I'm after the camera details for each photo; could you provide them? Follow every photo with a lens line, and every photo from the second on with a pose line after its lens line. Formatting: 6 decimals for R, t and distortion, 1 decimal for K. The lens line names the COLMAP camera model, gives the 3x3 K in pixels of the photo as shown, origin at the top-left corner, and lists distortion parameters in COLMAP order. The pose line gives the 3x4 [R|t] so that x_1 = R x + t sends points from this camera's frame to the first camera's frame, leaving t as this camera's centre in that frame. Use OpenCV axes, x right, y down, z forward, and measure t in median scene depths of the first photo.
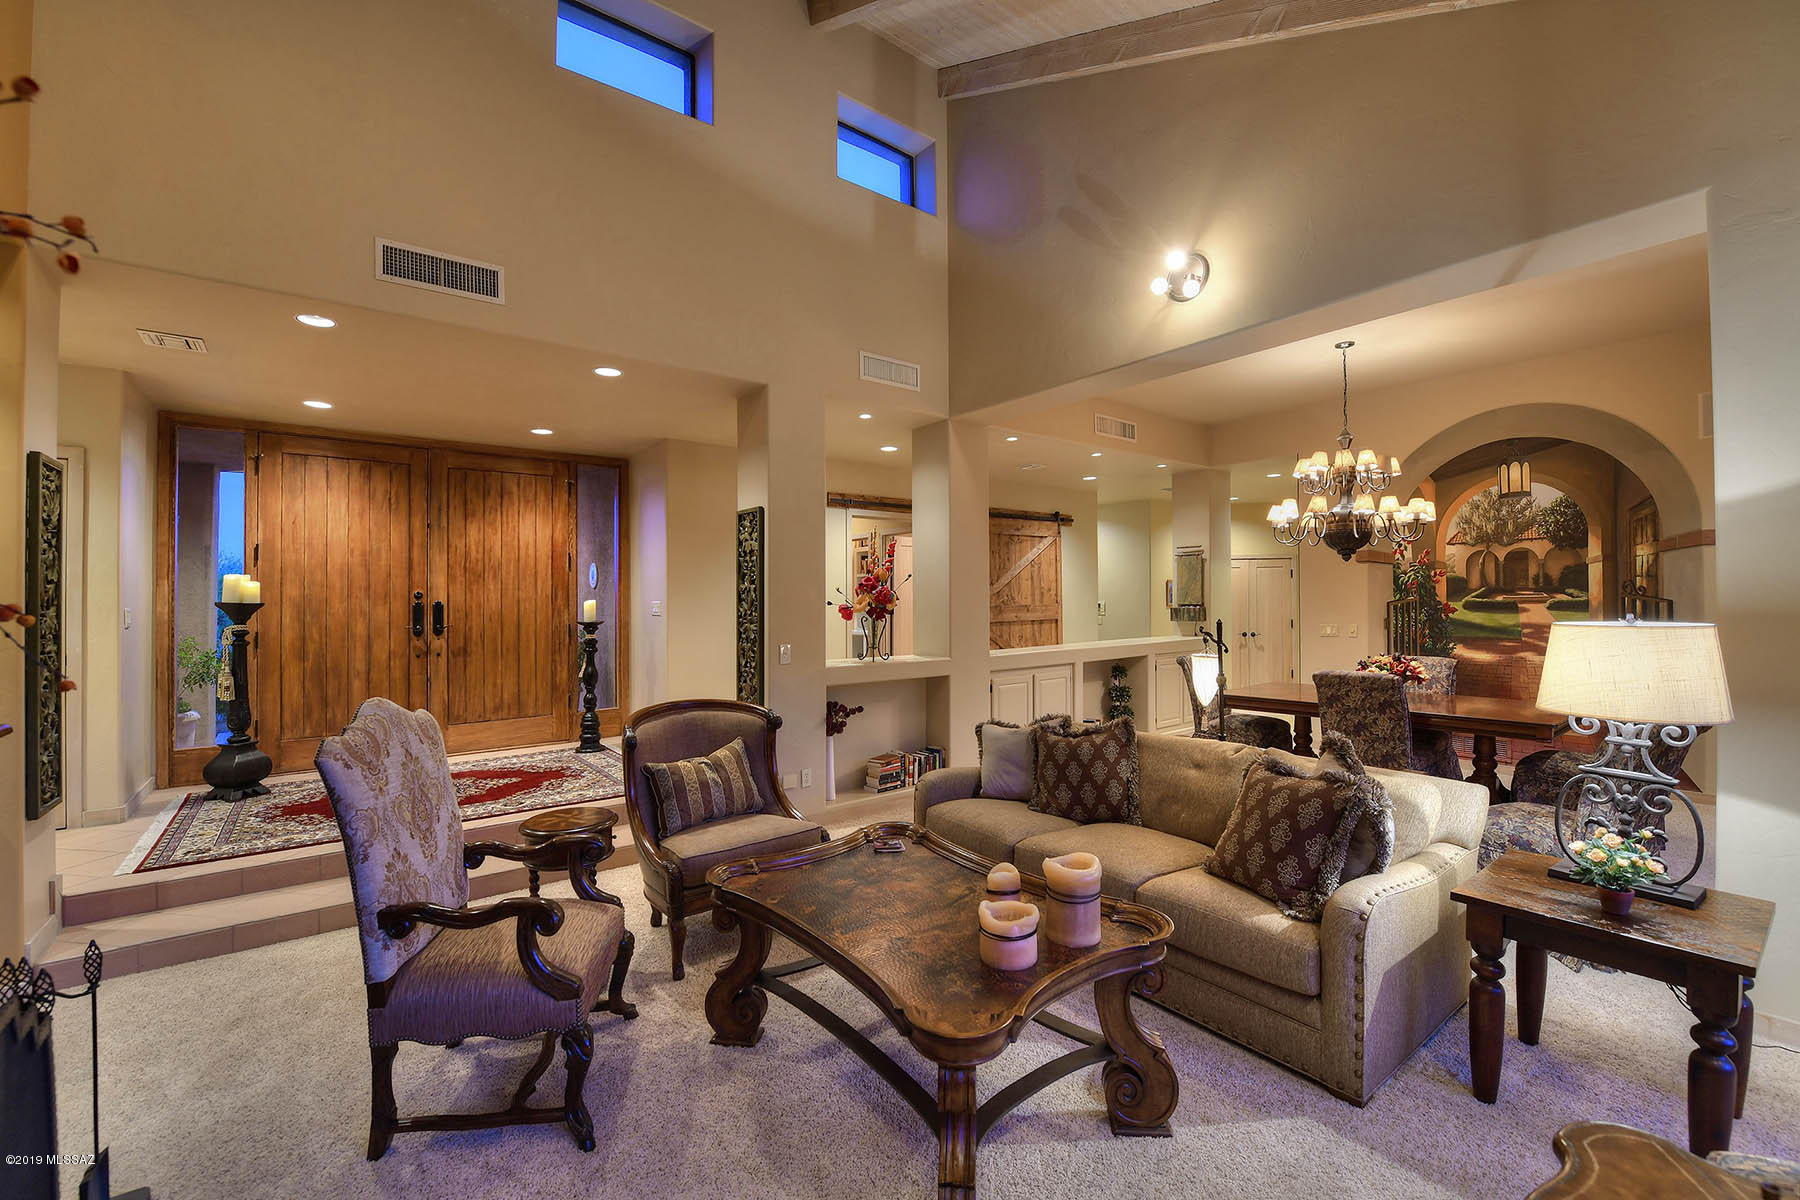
lens RADIAL K [[750.8, 0, 899.5], [0, 750.8, 601.1], [0, 0, 1]] dist [-0.004045, -0.000221]
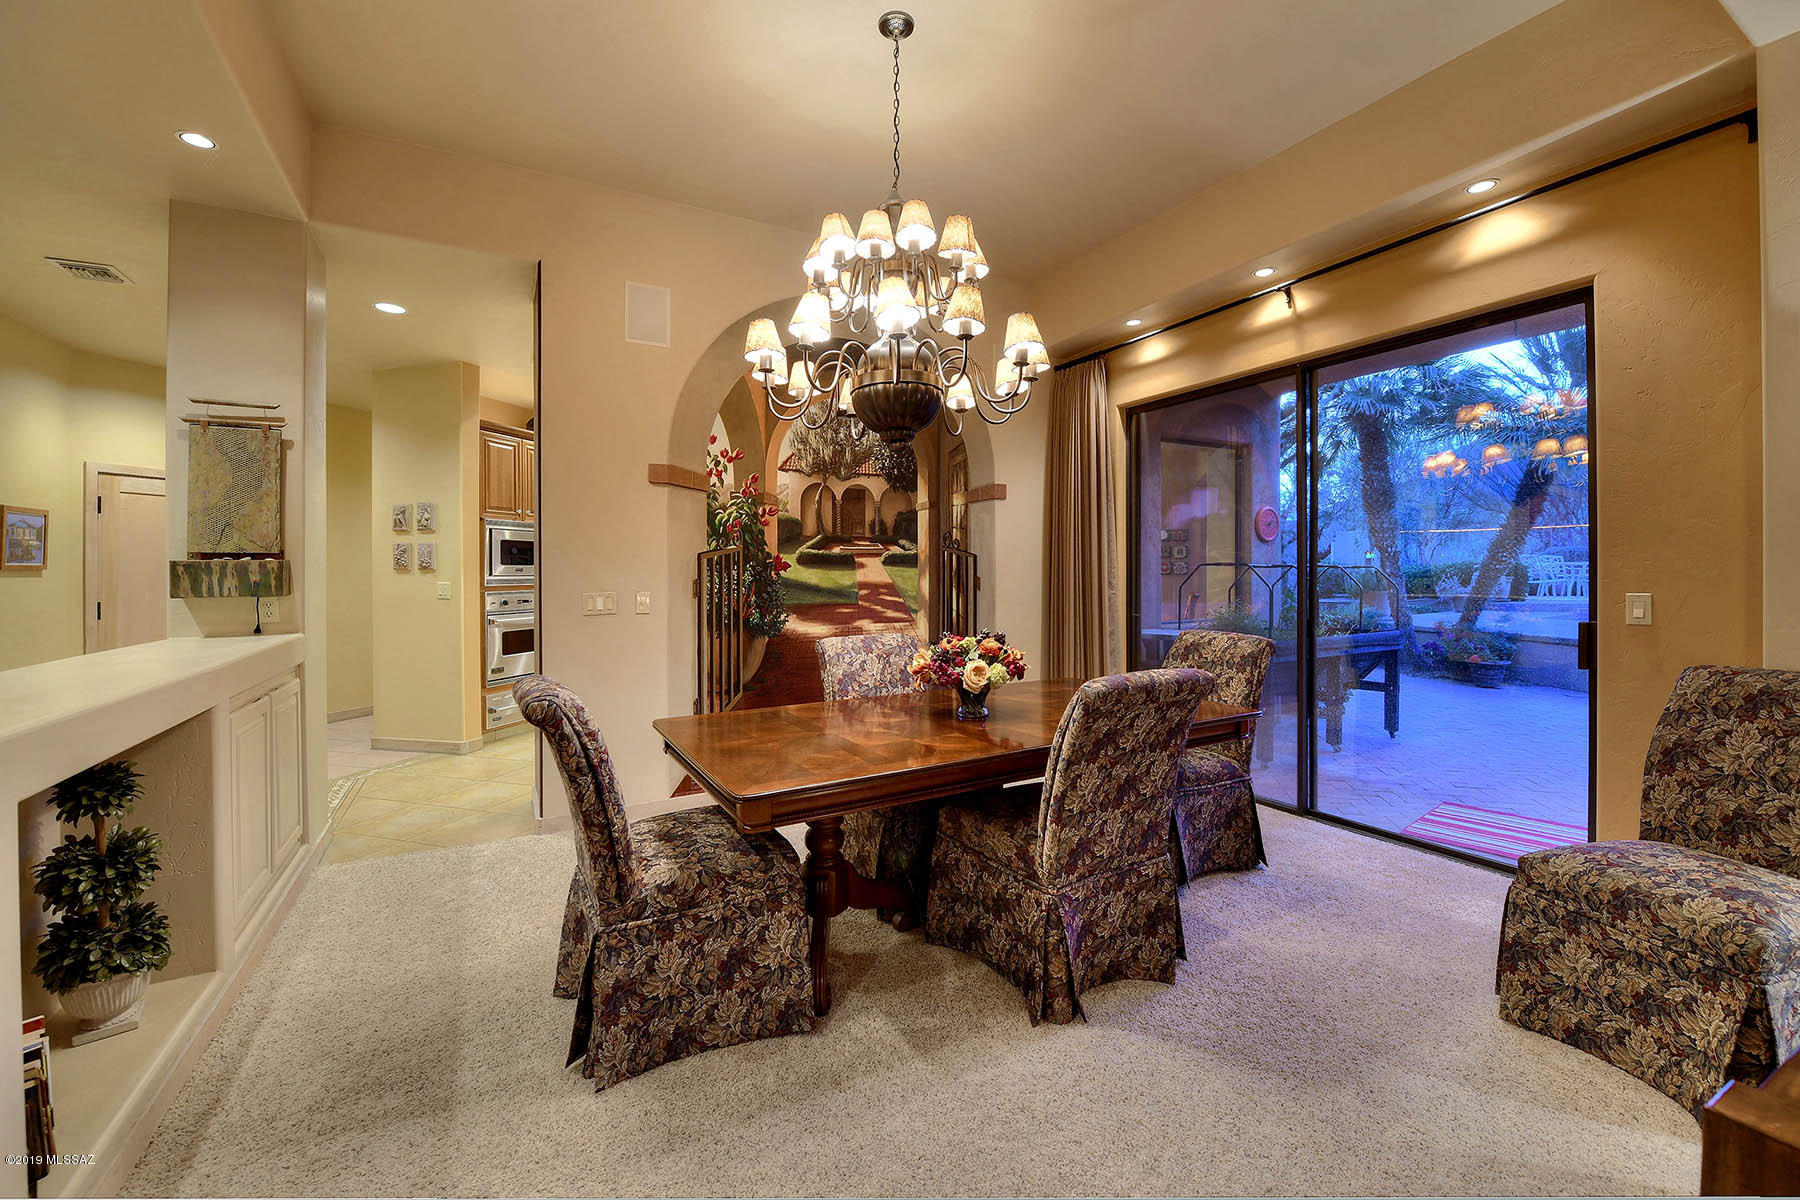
lens RADIAL K [[750.8, 0, 920.1], [0, 750.8, 566.0], [0, 0, 1]] dist [-0.004045, -0.000221]
pose [[0.130814, 0.002941, 0.991403, 0.072161], [-0.005105, 0.999984, -0.002292, 0.013534], [-0.991394, -0.004762, 0.130827, 0.821297]]
